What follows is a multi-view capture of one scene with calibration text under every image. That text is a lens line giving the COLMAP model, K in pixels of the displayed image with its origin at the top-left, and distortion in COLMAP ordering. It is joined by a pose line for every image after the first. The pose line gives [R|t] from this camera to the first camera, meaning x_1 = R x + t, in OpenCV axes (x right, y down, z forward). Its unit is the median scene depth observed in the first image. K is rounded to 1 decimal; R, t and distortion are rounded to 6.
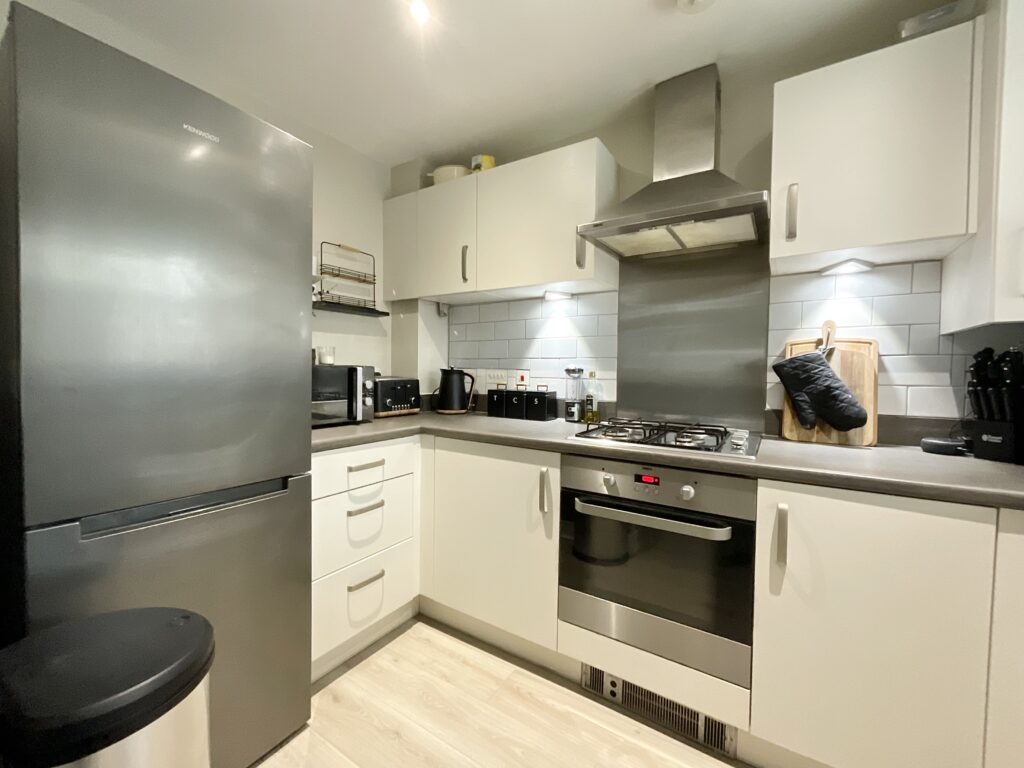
lens RADIAL K [[417.9, 0, 512.0], [0, 417.9, 384.0], [0, 0, 1]] dist [0.013091, -0.000105]
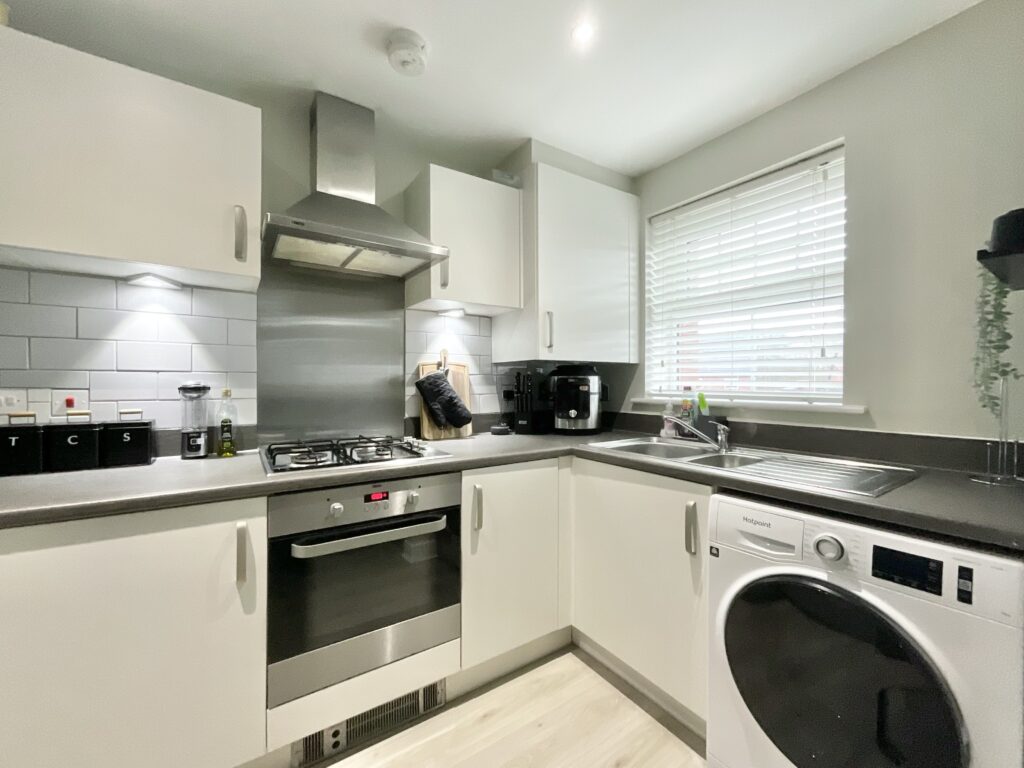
lens RADIAL K [[430.4, 0, 503.5], [0, 430.4, 383.1], [0, 0, 1]] dist [0.017945, 0.000012]
pose [[0.406181, -0.015131, 0.913668, -0.446706], [0.032050, 0.999484, 0.002304, -0.035507], [-0.913231, 0.028347, 0.406456, 0.252323]]
